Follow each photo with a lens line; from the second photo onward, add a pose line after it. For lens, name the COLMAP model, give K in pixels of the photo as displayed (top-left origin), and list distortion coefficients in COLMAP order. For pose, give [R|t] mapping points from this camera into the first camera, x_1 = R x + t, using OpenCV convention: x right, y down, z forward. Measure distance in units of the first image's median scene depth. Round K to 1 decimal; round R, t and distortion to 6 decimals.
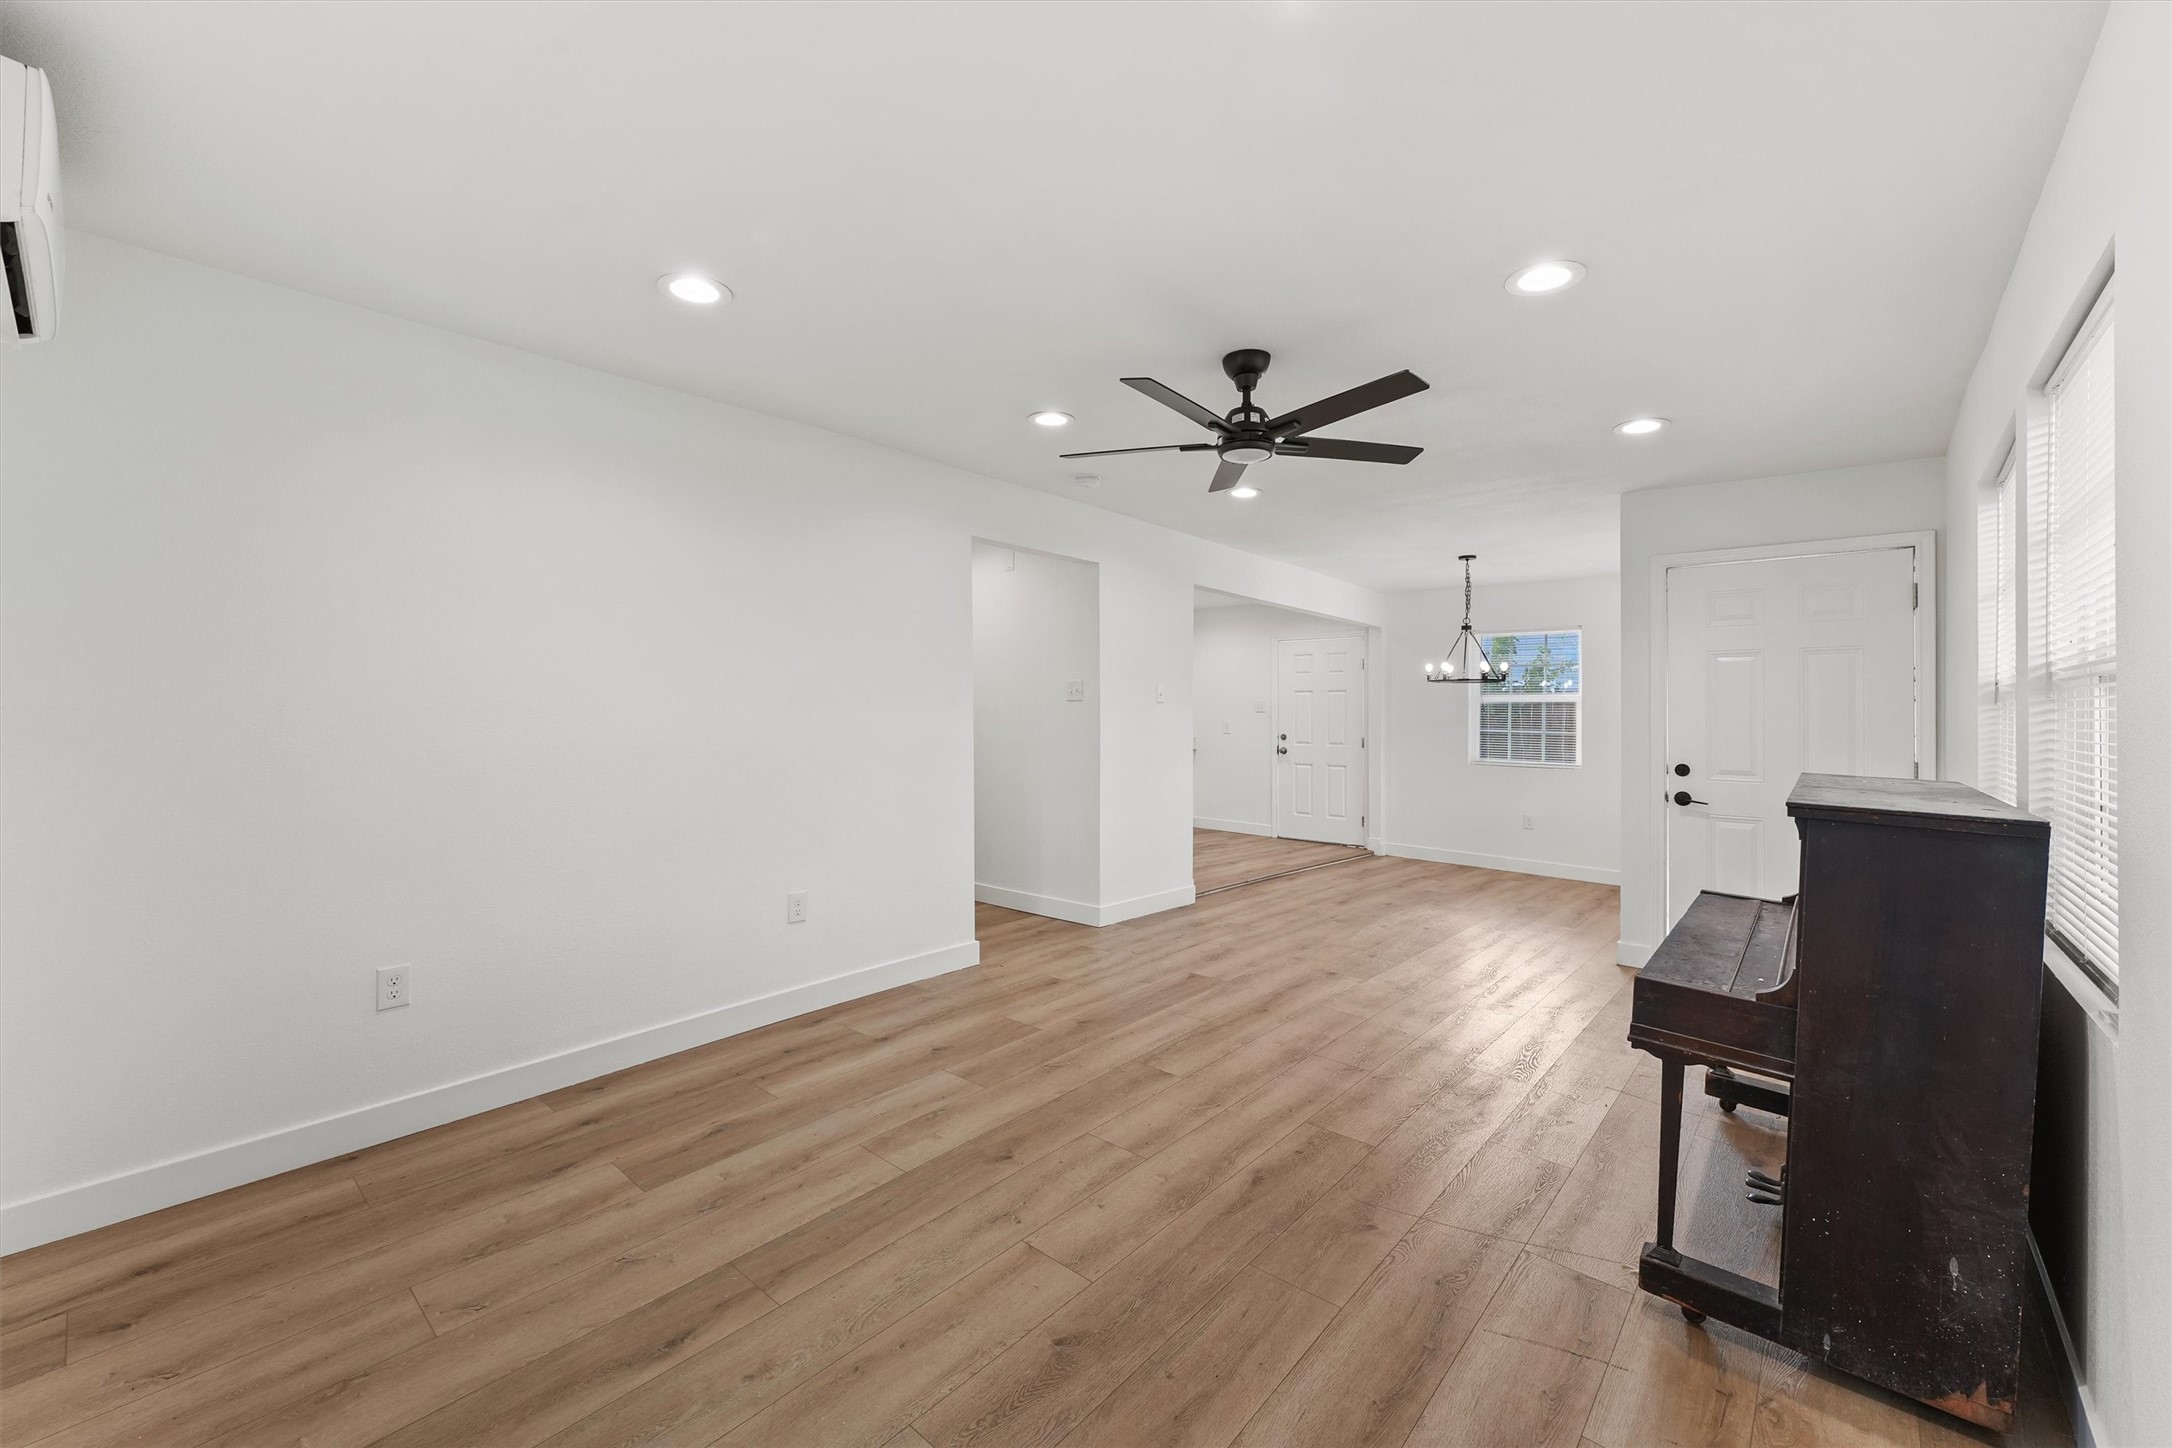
lens RADIAL K [[859.5, 0, 1082.6], [0, 859.5, 720.4], [0, 0, 1]] dist [0.003466, -0.000196]
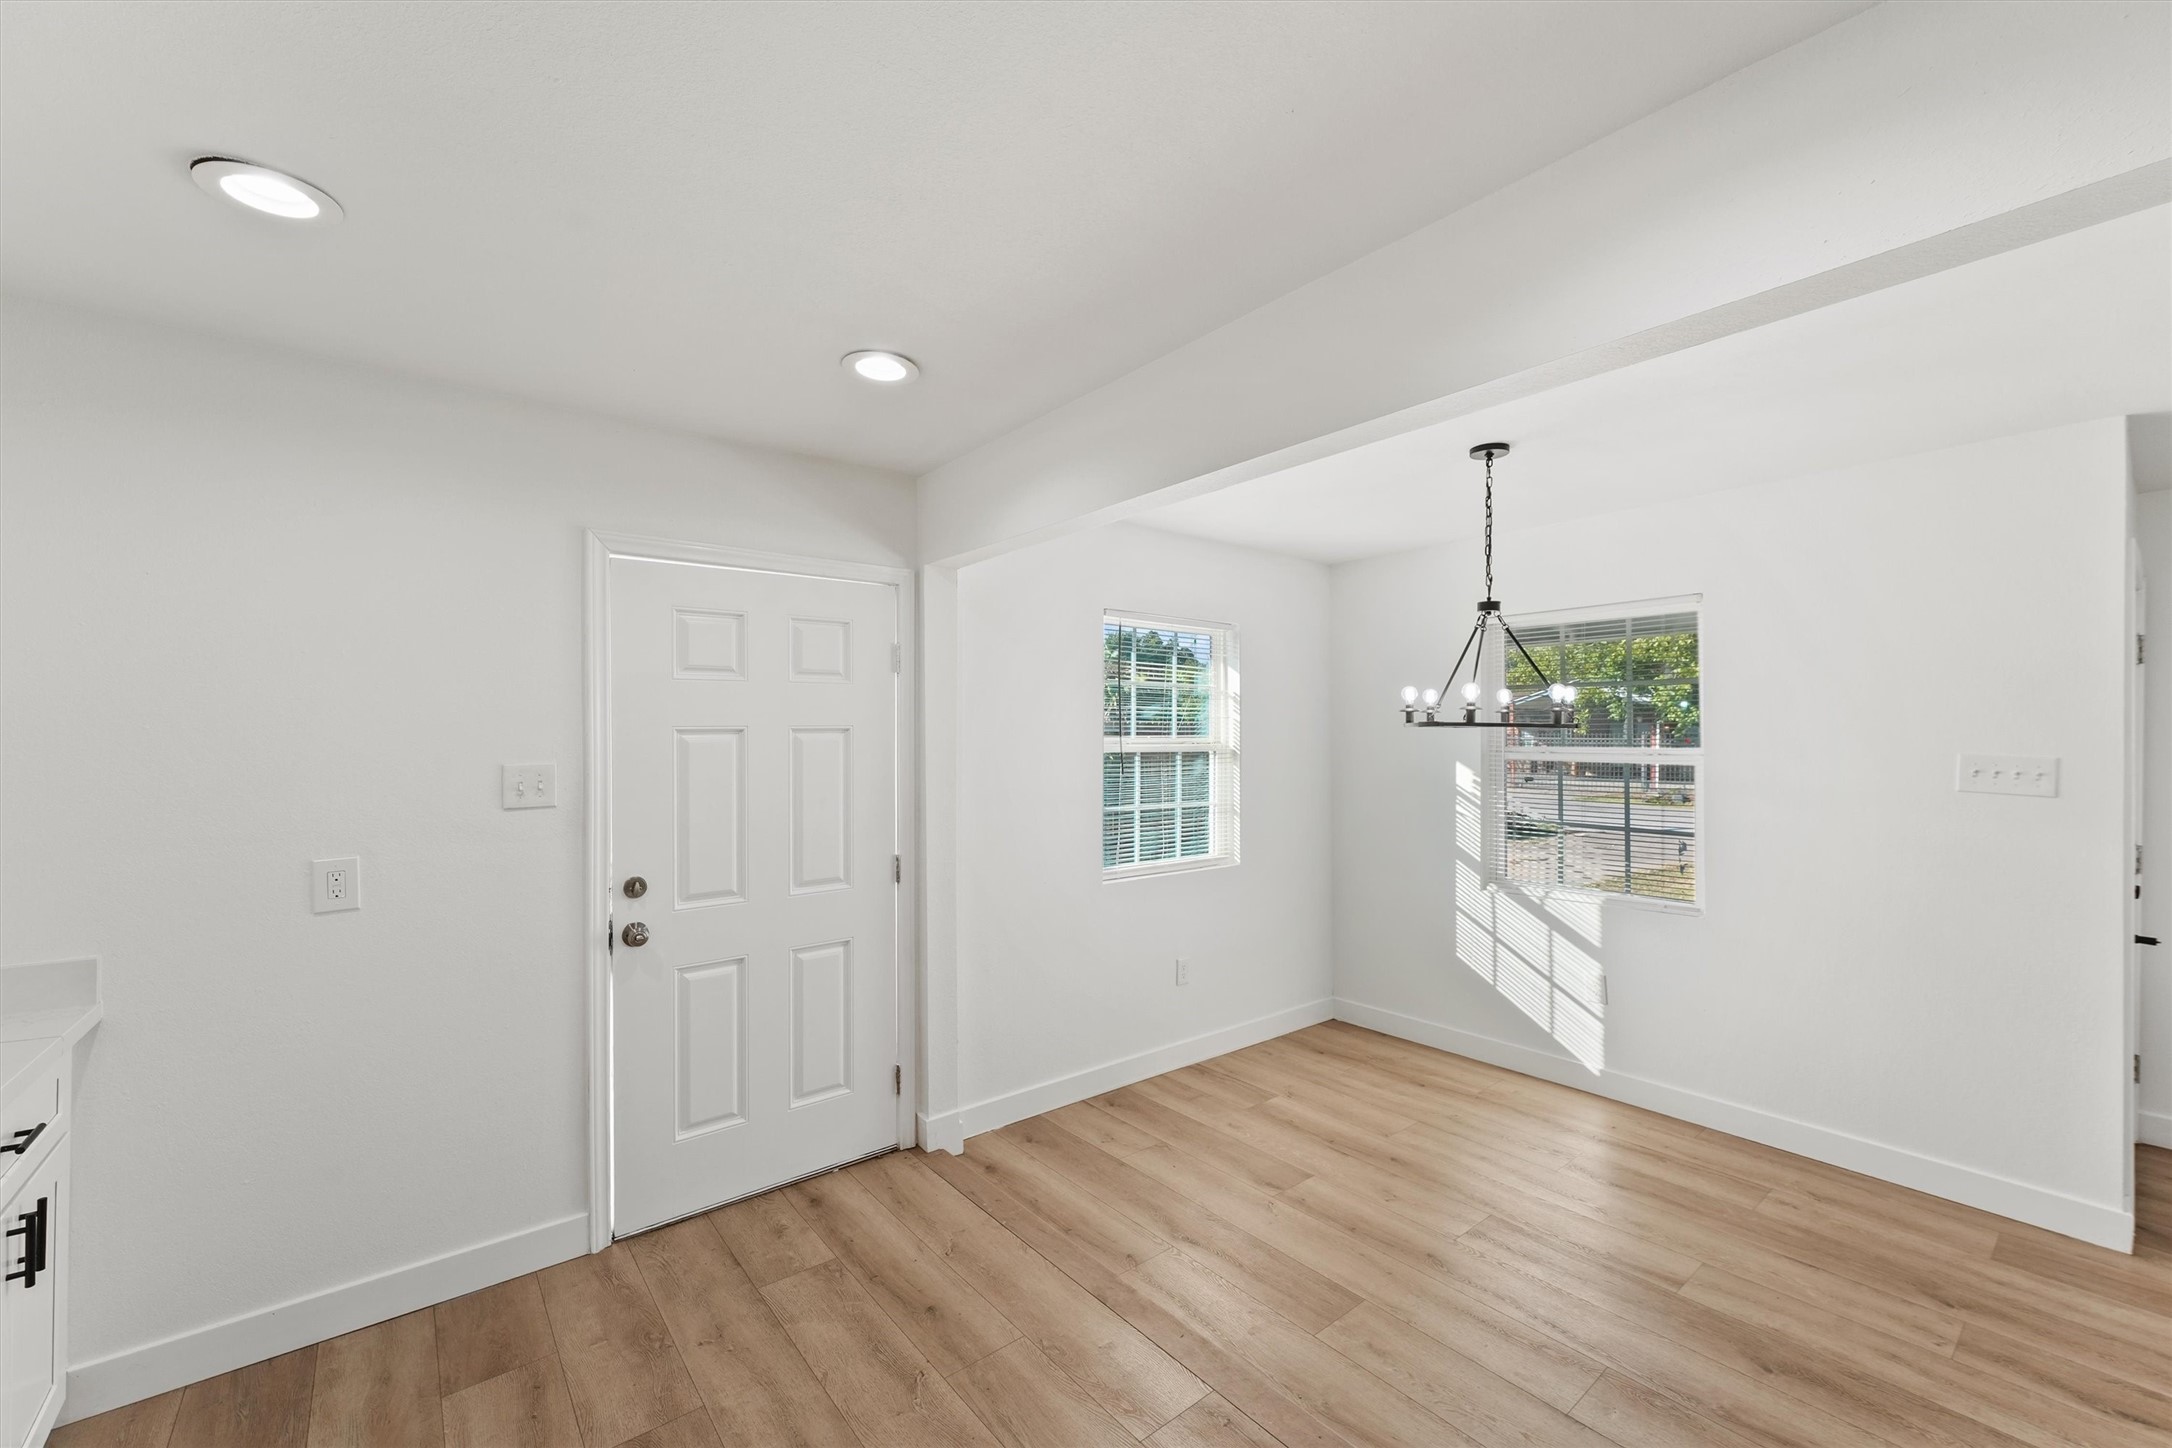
lens RADIAL K [[859.5, 0, 1082.6], [0, 859.5, 720.4], [0, 0, 1]] dist [0.003466, -0.000196]
pose [[0.173702, -0.002955, 0.984794, -0.031372], [0.009795, 0.999951, 0.001273, -0.043613], [-0.984750, 0.009425, 0.173722, 0.976753]]
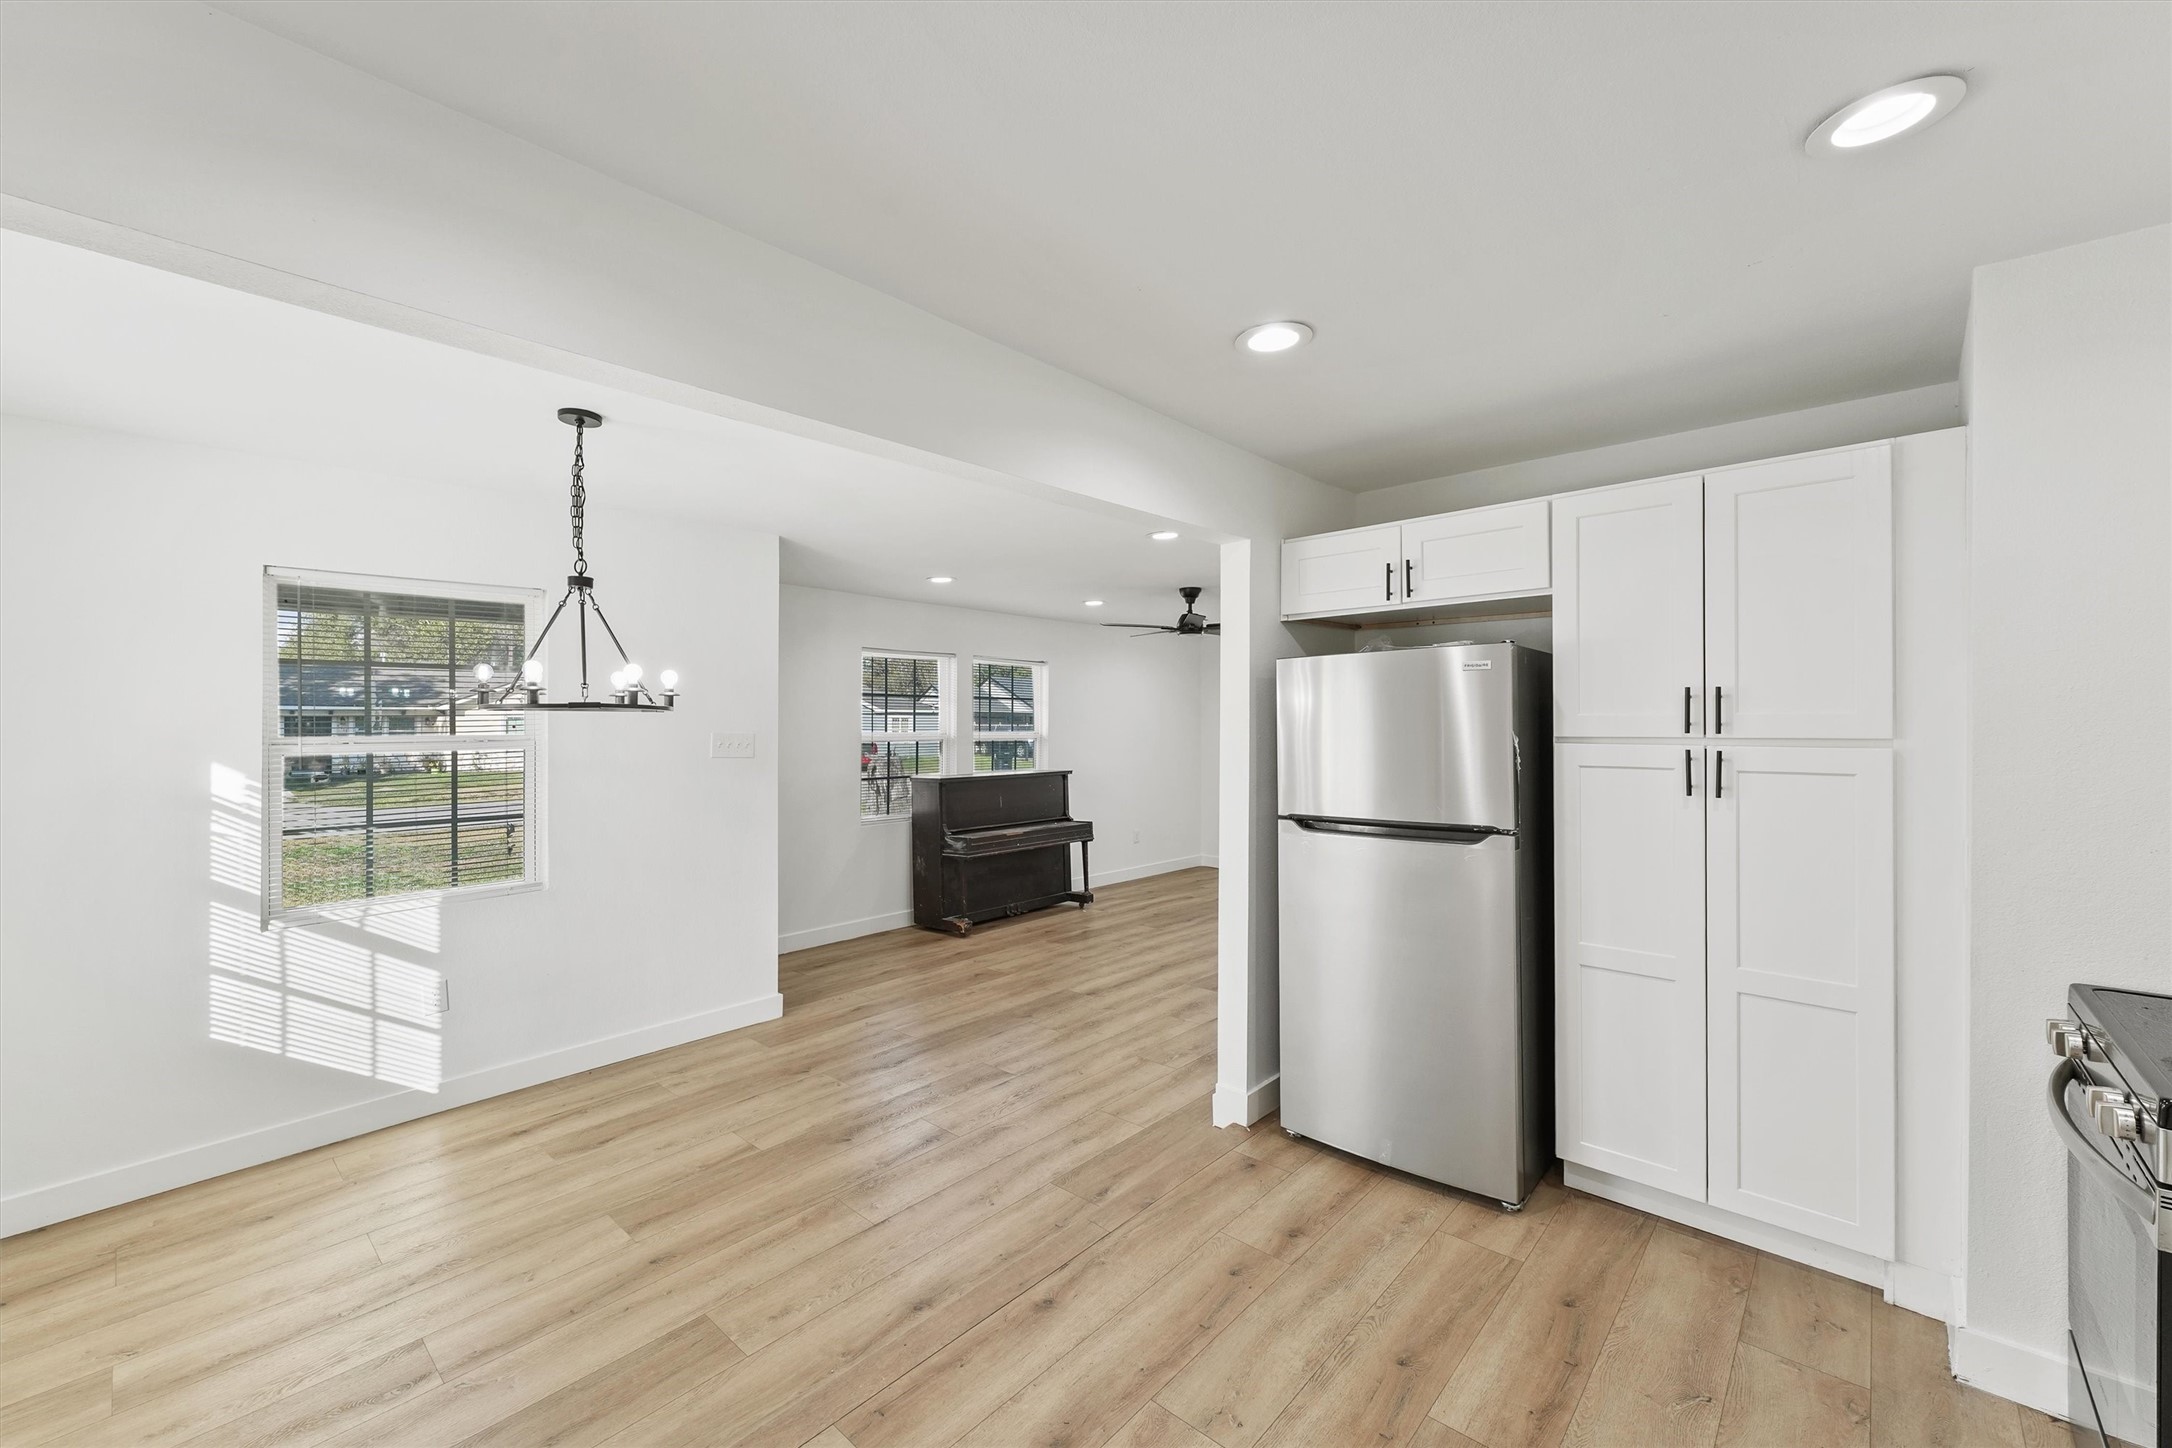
lens RADIAL K [[873.1, 0, 1077.4], [0, 873.1, 725.3], [0, 0, 1]] dist [0.003455, -0.000417]
pose [[-0.999770, -0.009212, 0.019382, 0.165762], [-0.008978, 0.999886, 0.012128, -0.038228], [-0.019492, 0.011951, -0.999739, 1.231297]]
